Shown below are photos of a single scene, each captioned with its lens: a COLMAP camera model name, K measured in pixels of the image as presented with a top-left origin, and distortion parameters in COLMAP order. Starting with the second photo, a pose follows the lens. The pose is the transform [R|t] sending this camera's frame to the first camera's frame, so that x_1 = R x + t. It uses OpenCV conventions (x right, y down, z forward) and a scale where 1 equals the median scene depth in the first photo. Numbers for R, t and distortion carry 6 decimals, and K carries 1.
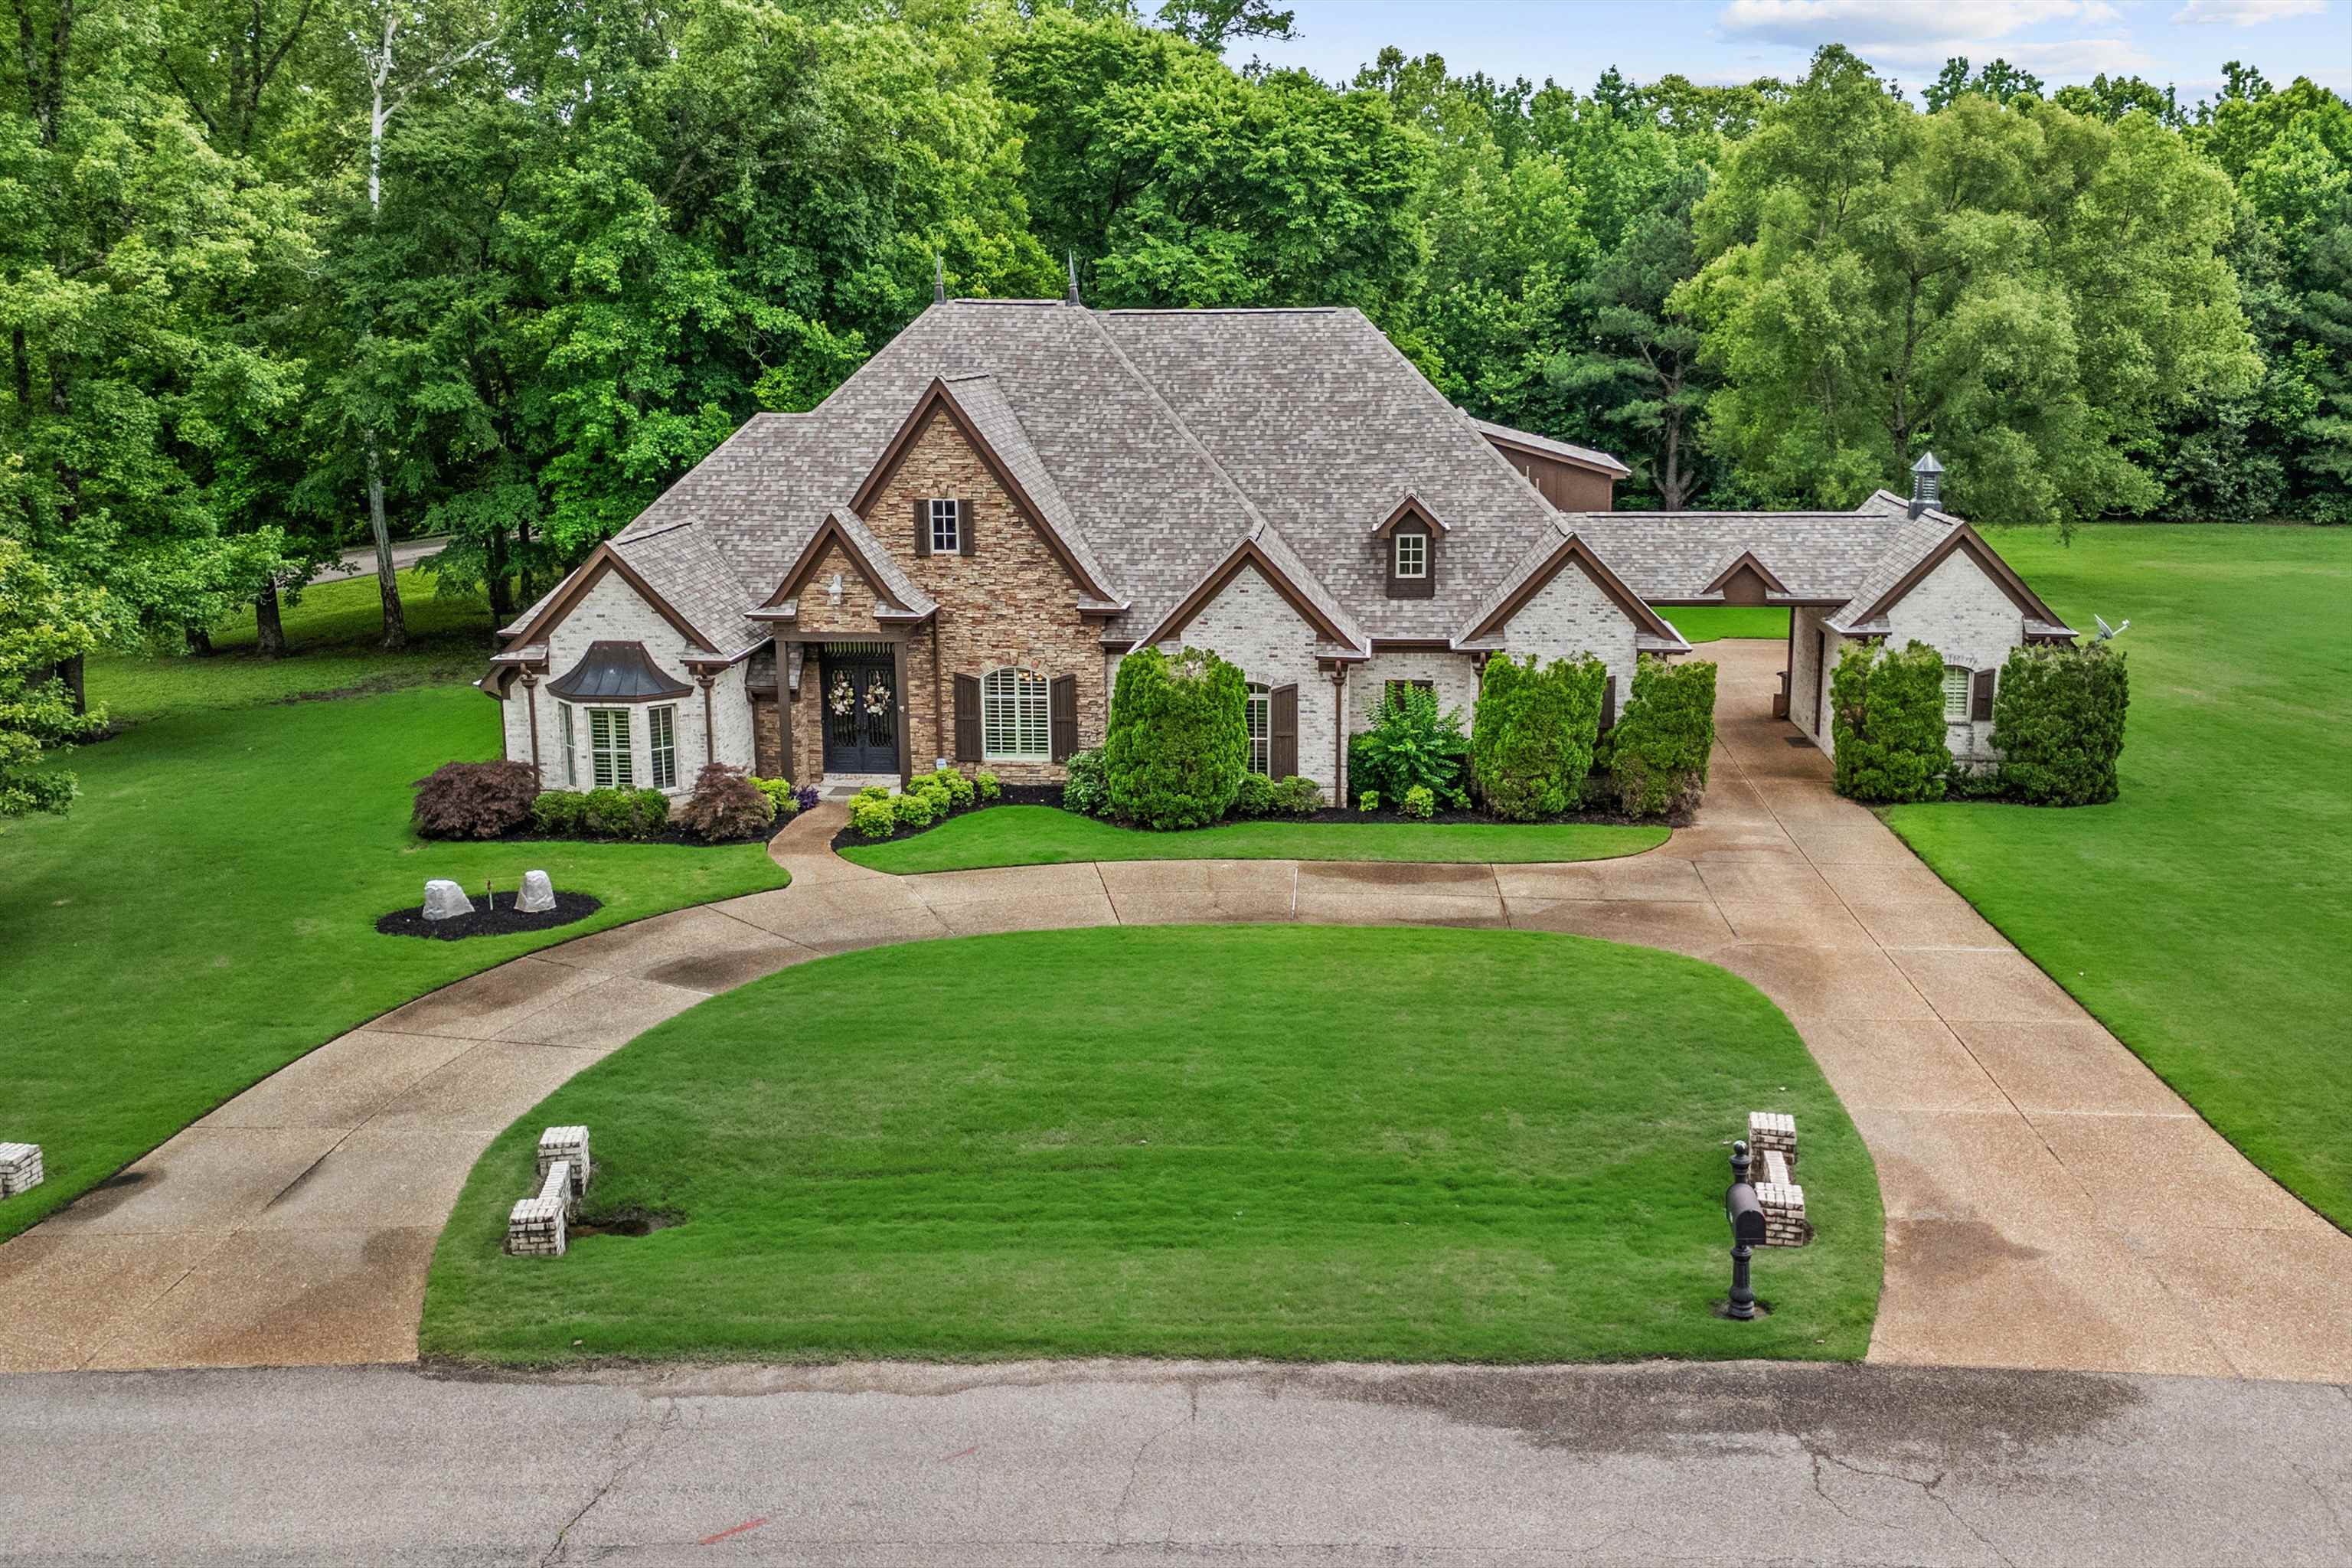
lens RADIAL K [[1870.4, 0, 1168.1], [0, 1870.4, 752.8], [0, 0, 1]] dist [0.096383, -0.160990]
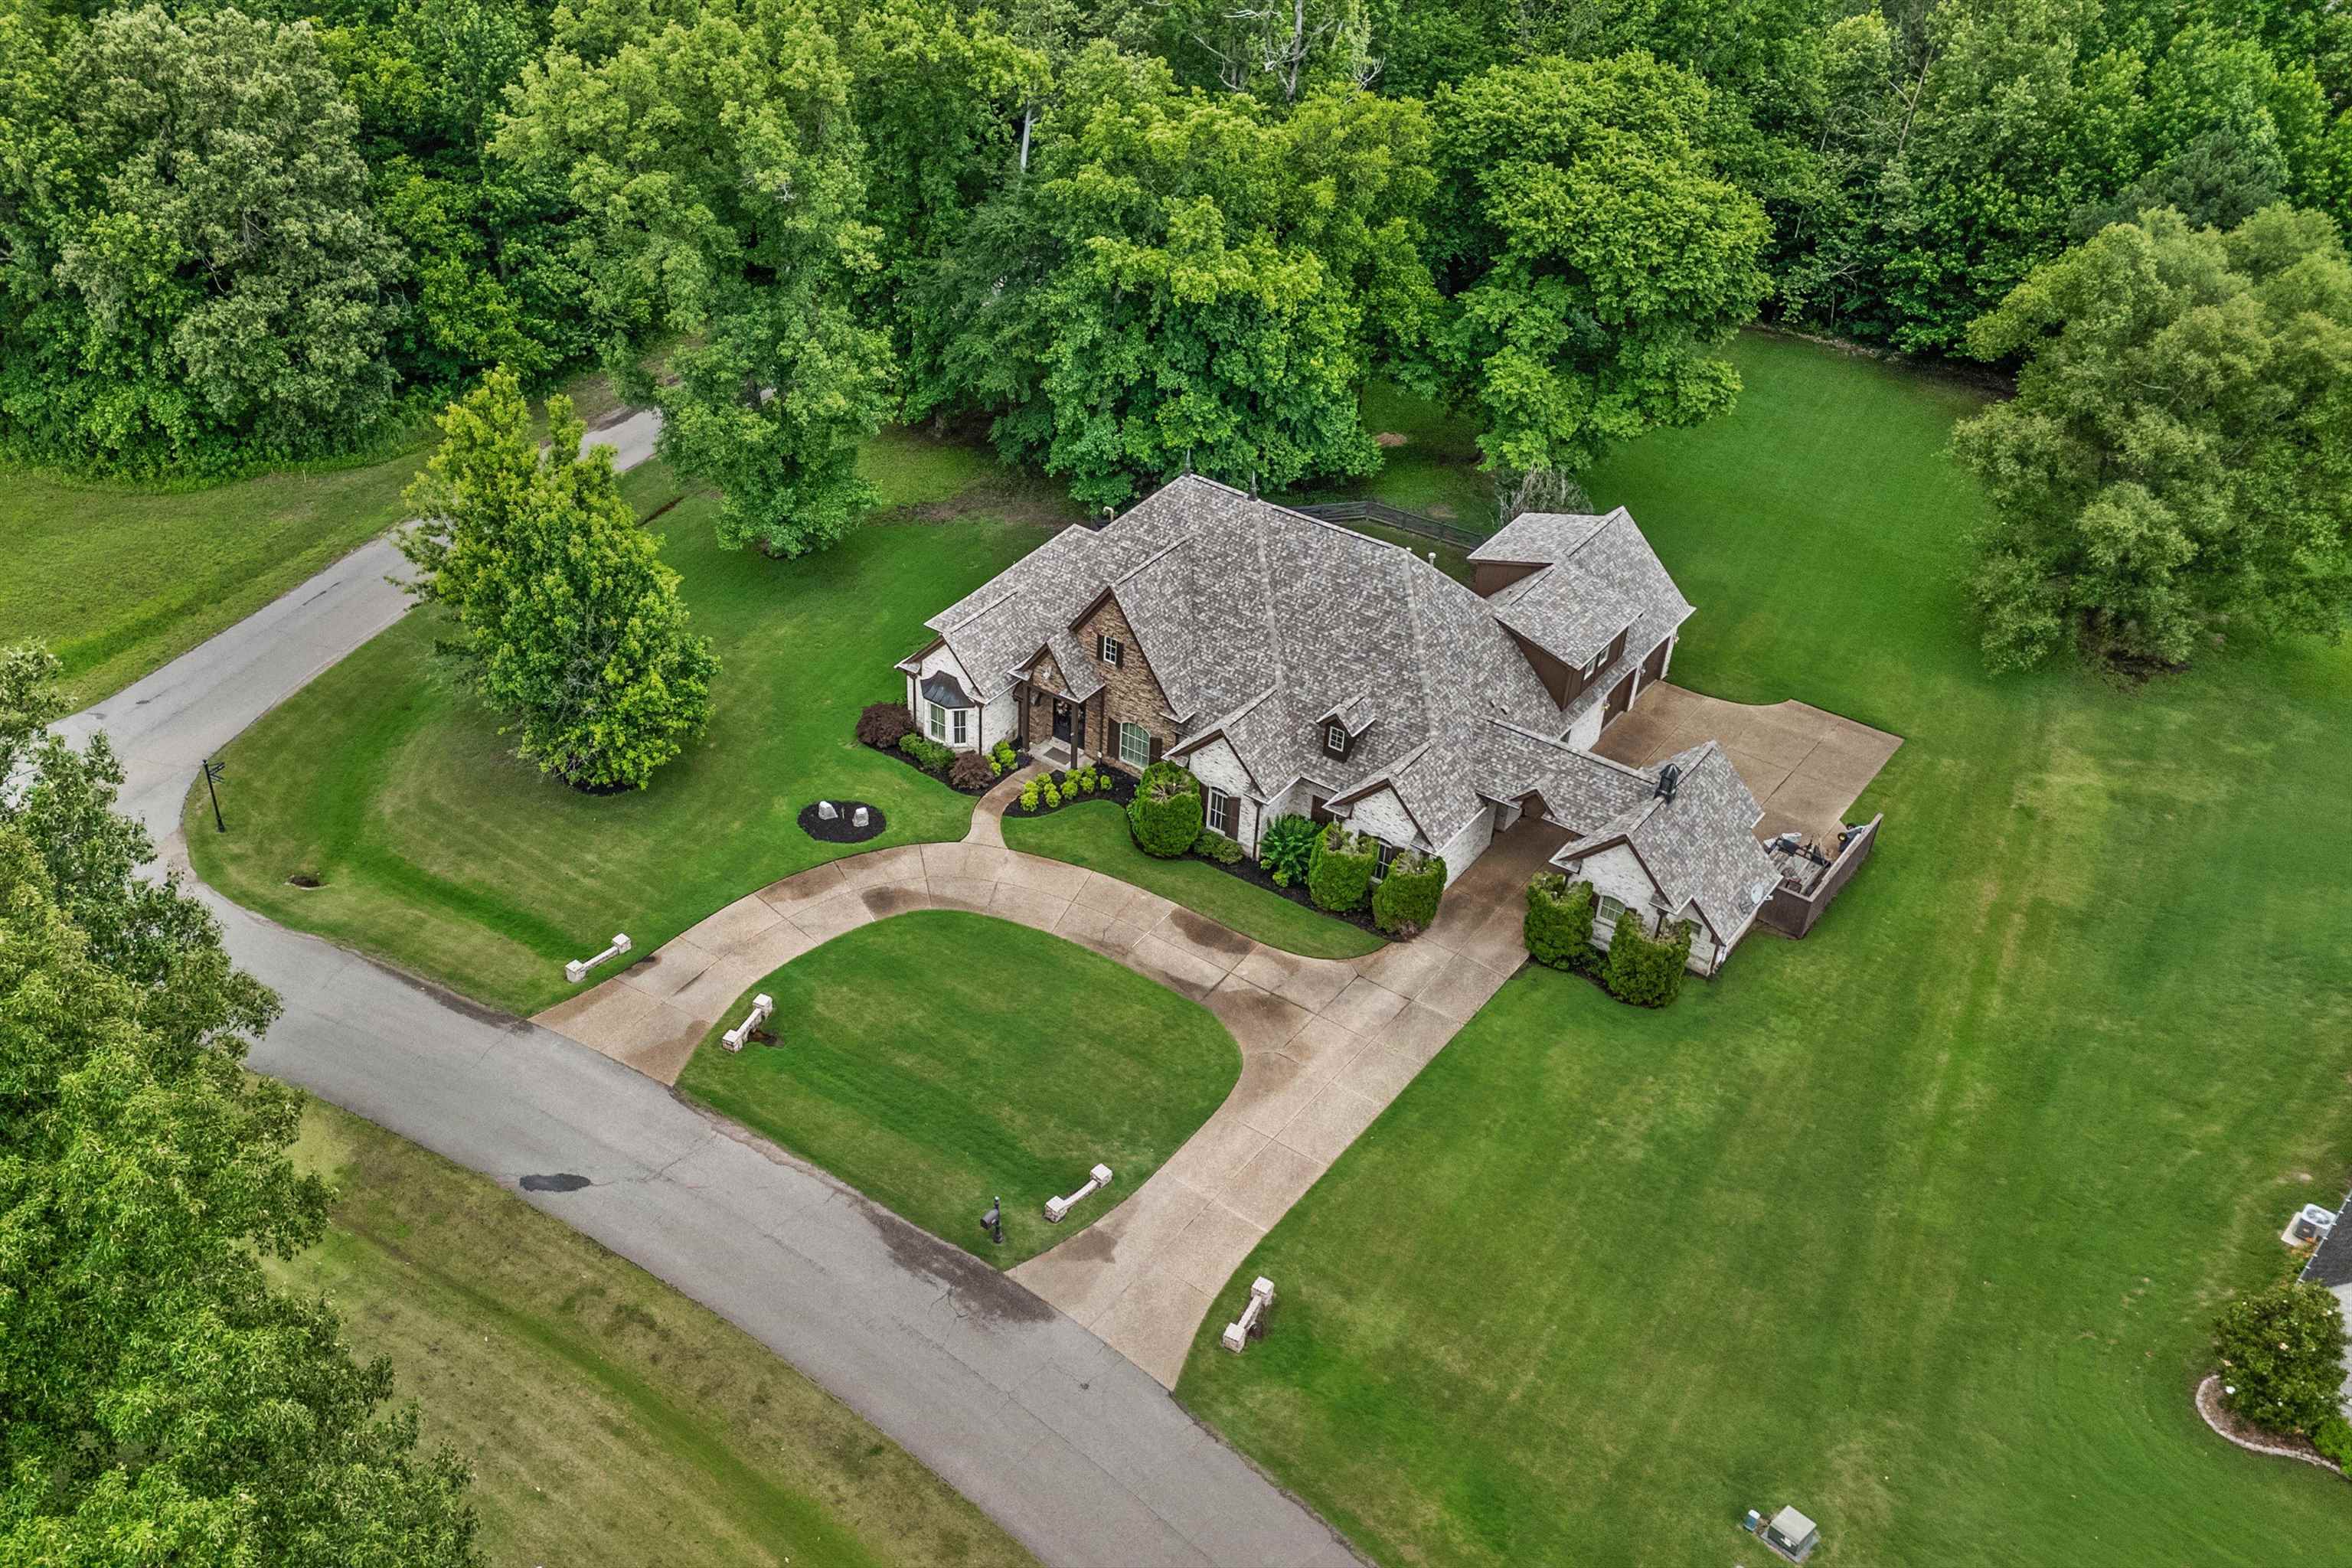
lens RADIAL K [[1870.4, 0, 1168.1], [0, 1870.4, 752.8], [0, 0, 1]] dist [0.096383, -0.160990]
pose [[0.851819, 0.327726, -0.408656, 0.753339], [-0.136018, 0.891742, 0.431620, -0.871941], [0.505868, -0.312077, 0.804180, -0.530877]]
